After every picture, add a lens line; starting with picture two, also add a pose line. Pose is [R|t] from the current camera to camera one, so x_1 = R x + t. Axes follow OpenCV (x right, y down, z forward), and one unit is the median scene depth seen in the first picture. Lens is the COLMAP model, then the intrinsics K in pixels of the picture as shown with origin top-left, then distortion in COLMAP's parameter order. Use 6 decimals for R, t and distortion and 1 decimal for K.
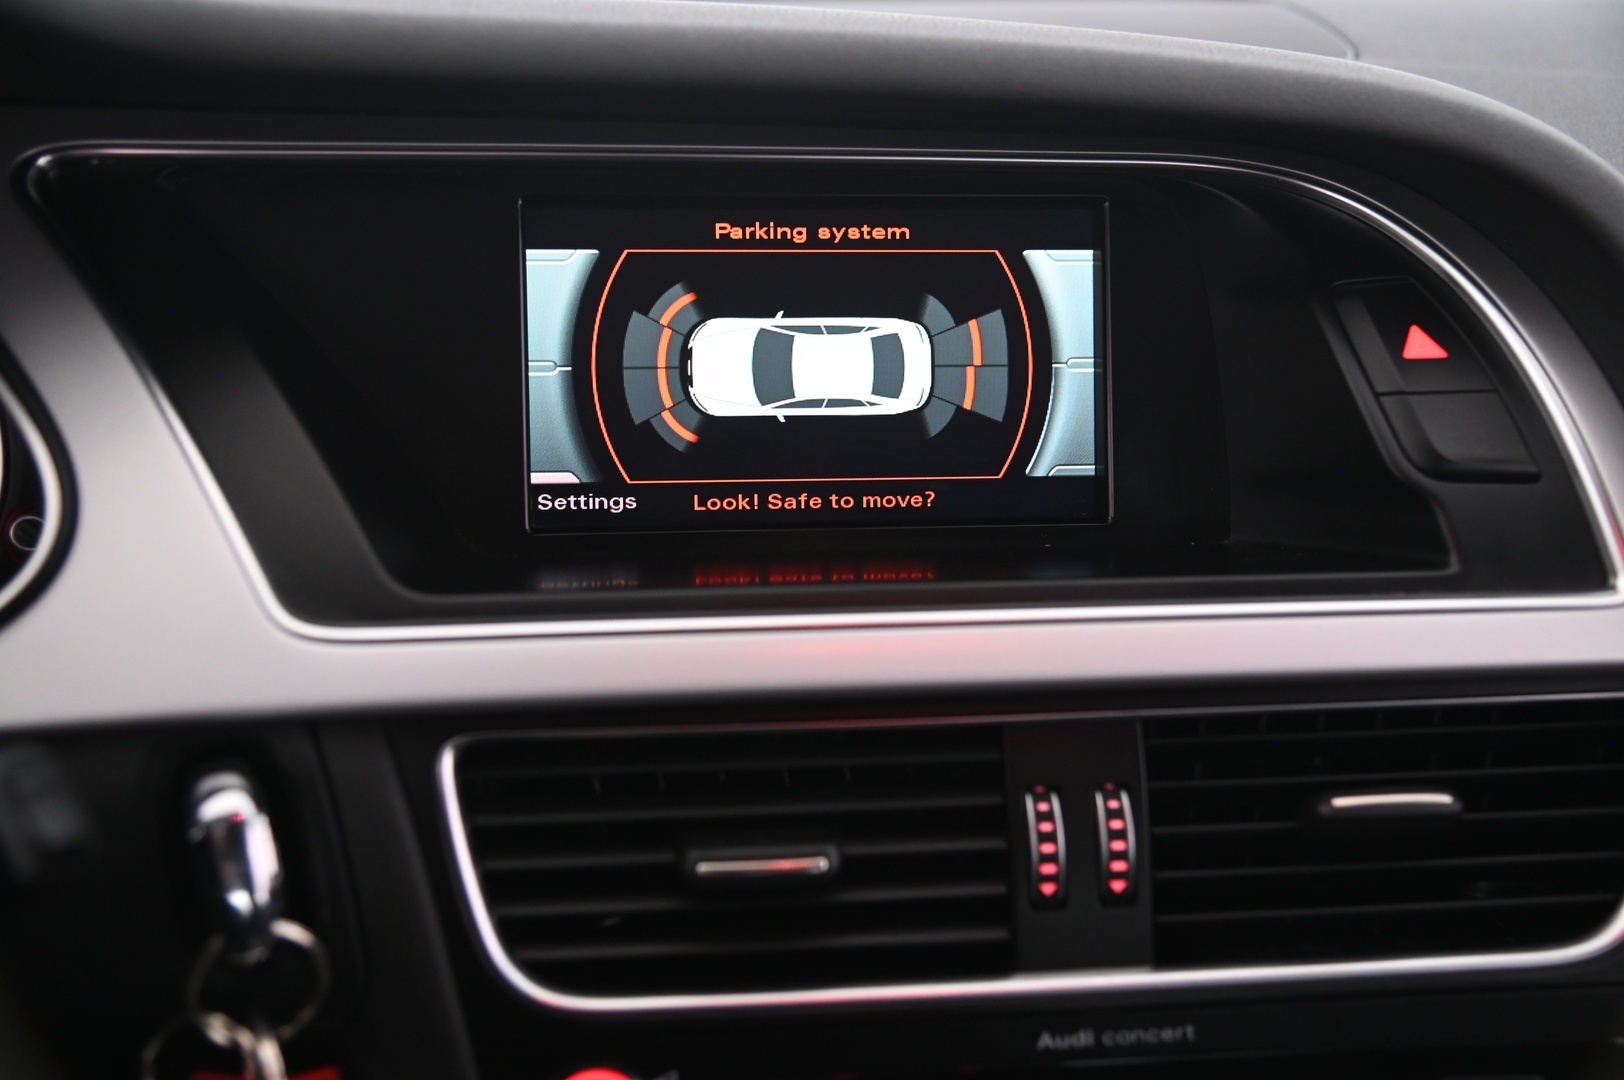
lens RADIAL K [[1679.9, 0, 812.0], [0, 1679.9, 540.0], [0, 0, 1]] dist [0.019407, 0.020261]
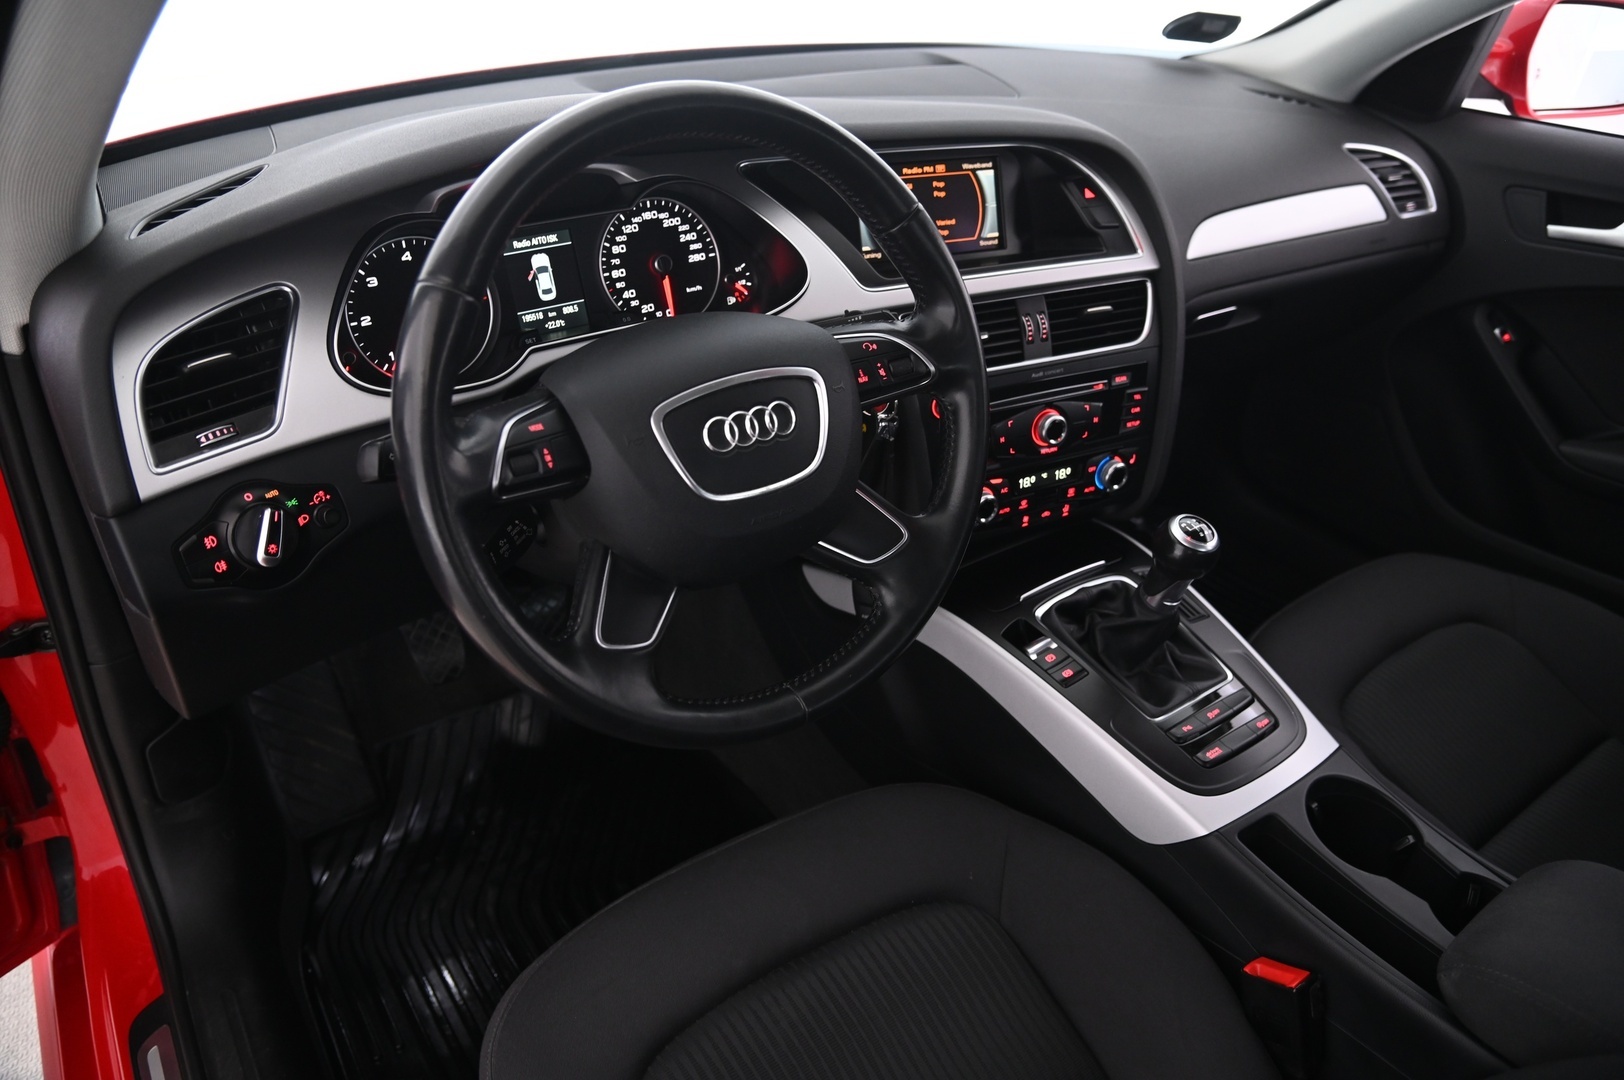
lens RADIAL K [[1108.4, 0, 812.0], [0, 1108.4, 540.0], [0, 0, 1]] dist [-0.141002, 0.112751]
pose [[0.936147, -0.174057, 0.305506, -1.204477], [0.106326, 0.968334, 0.225883, 0.023759], [-0.335148, -0.178976, 0.925010, -1.310531]]
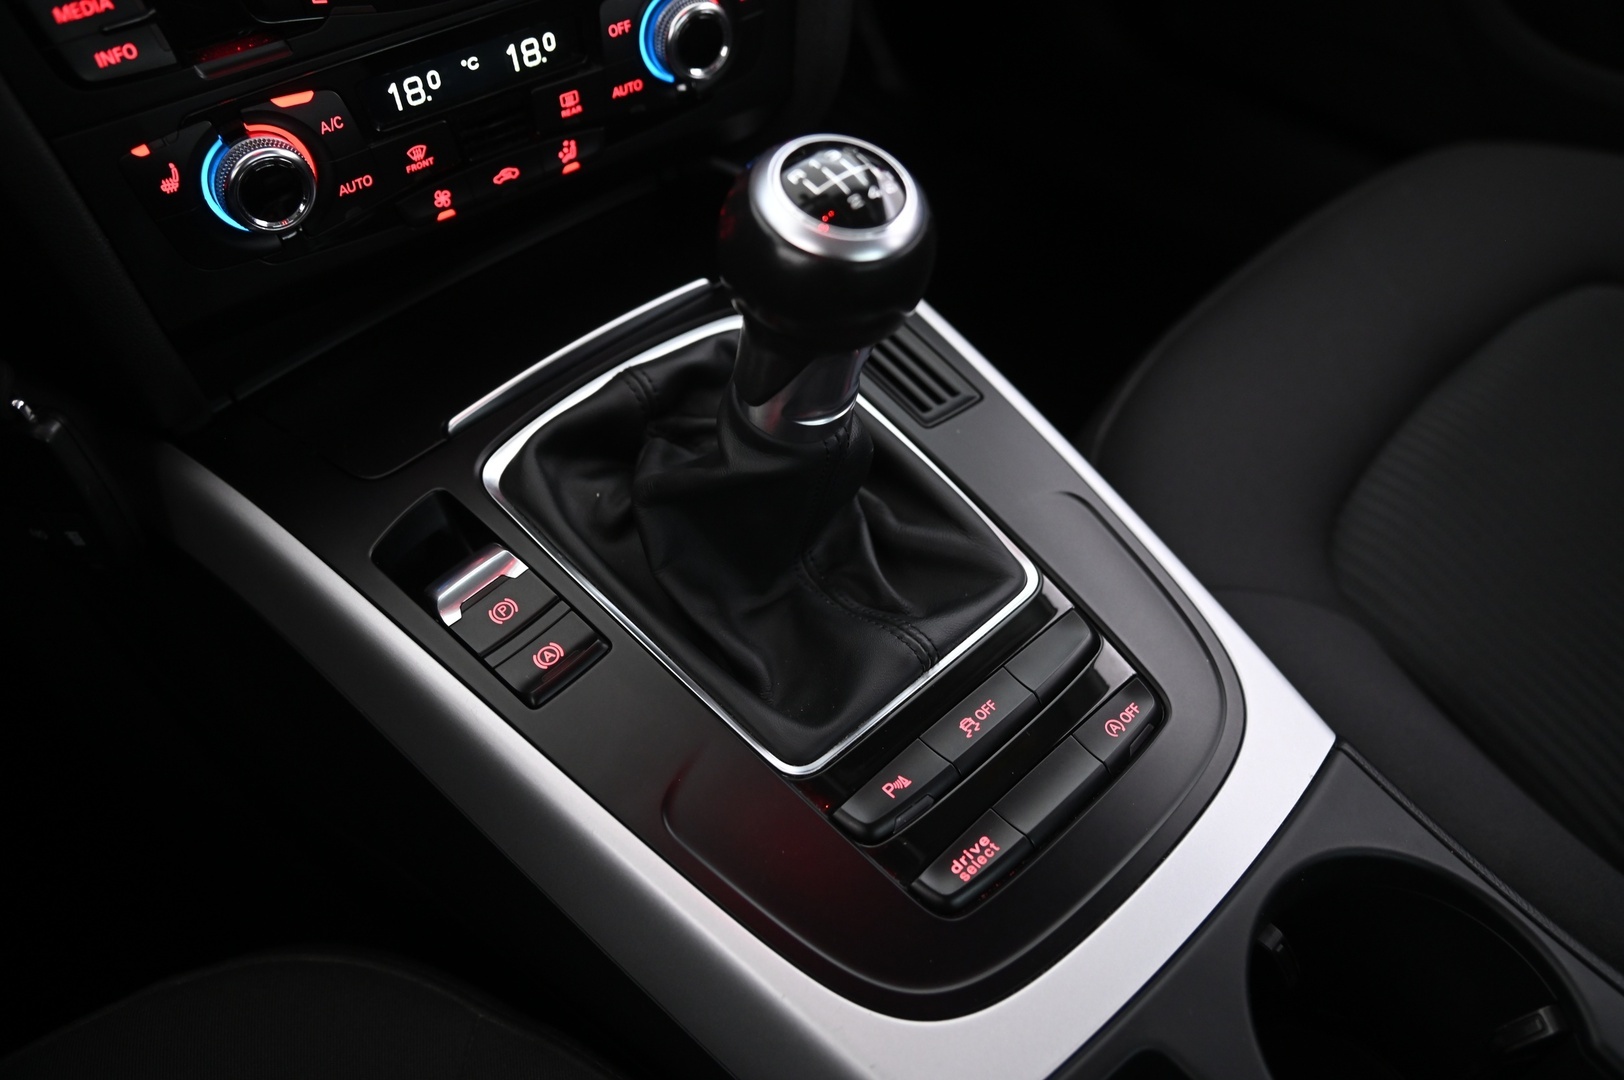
lens RADIAL K [[1319.0, 0, 812.0], [0, 1319.0, 540.0], [0, 0, 1]] dist [-0.061158, 0.051616]
pose [[0.867386, -0.381029, 0.320092, -0.079938], [0.195402, 0.852344, 0.485106, 0.403260], [-0.457668, -0.358227, 0.813765, -0.161630]]
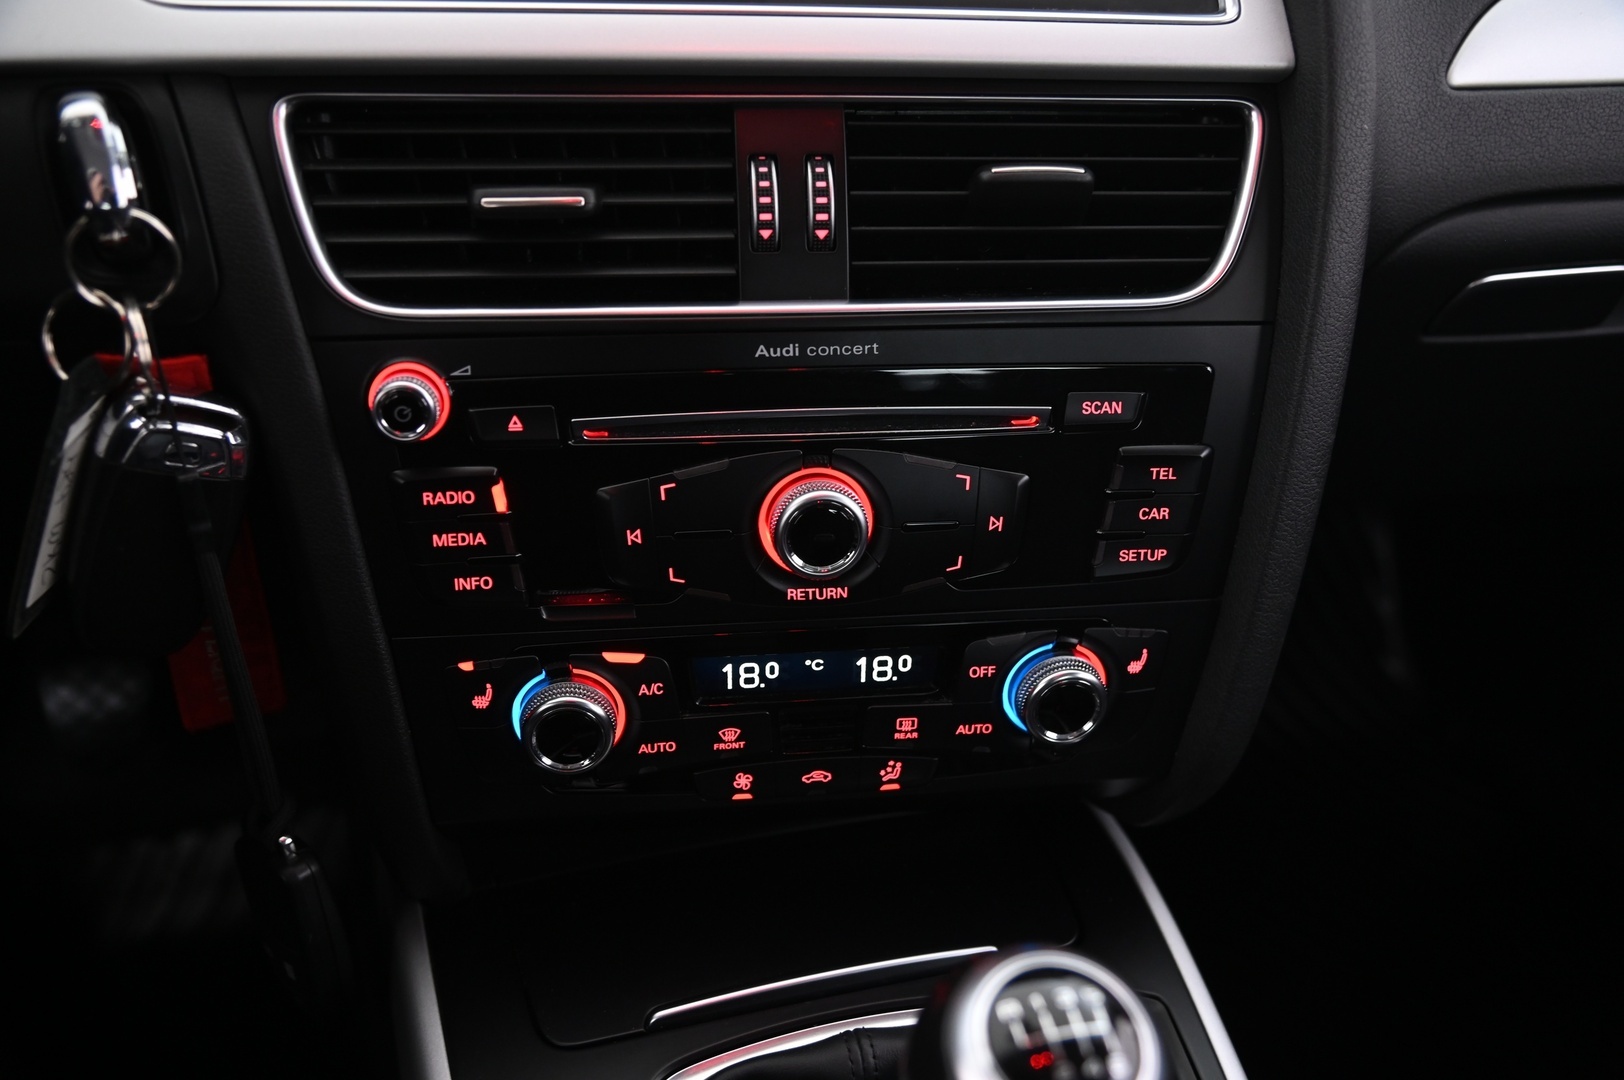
lens RADIAL K [[1319.0, 0, 812.0], [0, 1319.0, 540.0], [0, 0, 1]] dist [-0.061158, 0.051616]
pose [[0.999492, 0.004561, 0.031538, 0.140845], [-0.009850, 0.985453, 0.169660, 0.258832], [-0.030305, -0.169884, 0.984998, -0.017708]]
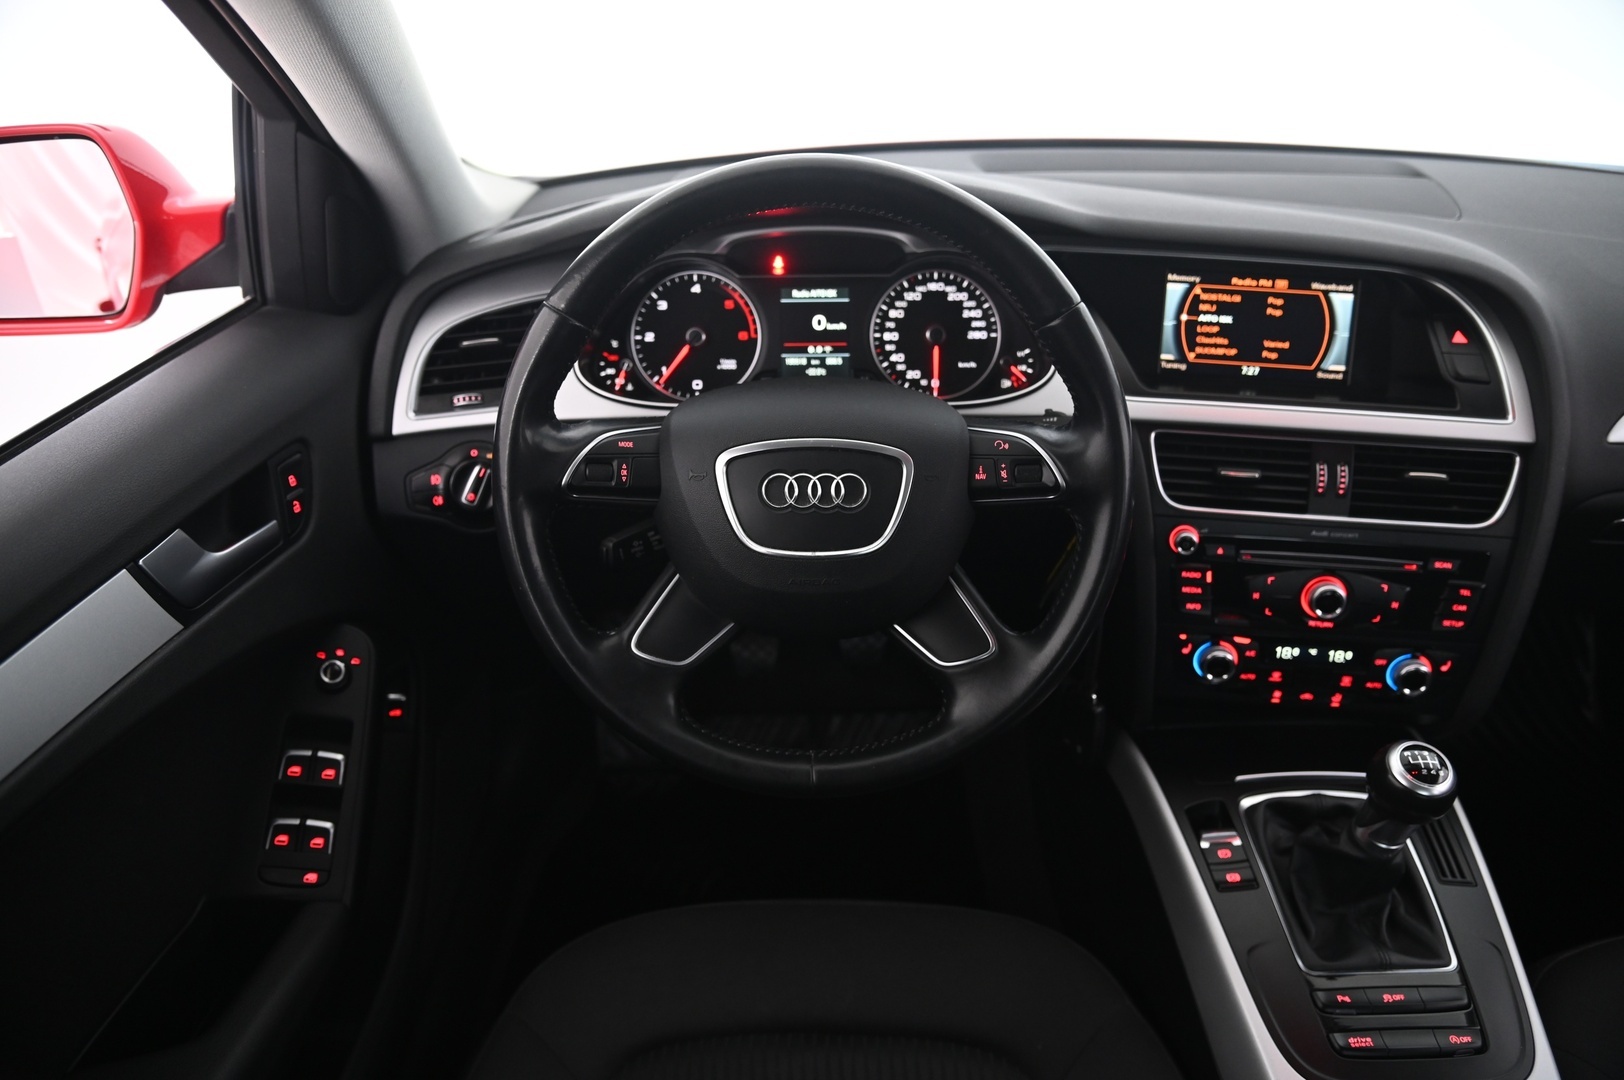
lens RADIAL K [[1083.2, 0, 812.0], [0, 1083.2, 540.0], [0, 0, 1]] dist [-0.129675, 0.069163]
pose [[0.966392, 0.105117, -0.234600, -0.339279], [-0.069148, 0.985236, 0.156615, 0.039861], [0.247599, -0.135129, 0.959393, -1.308916]]
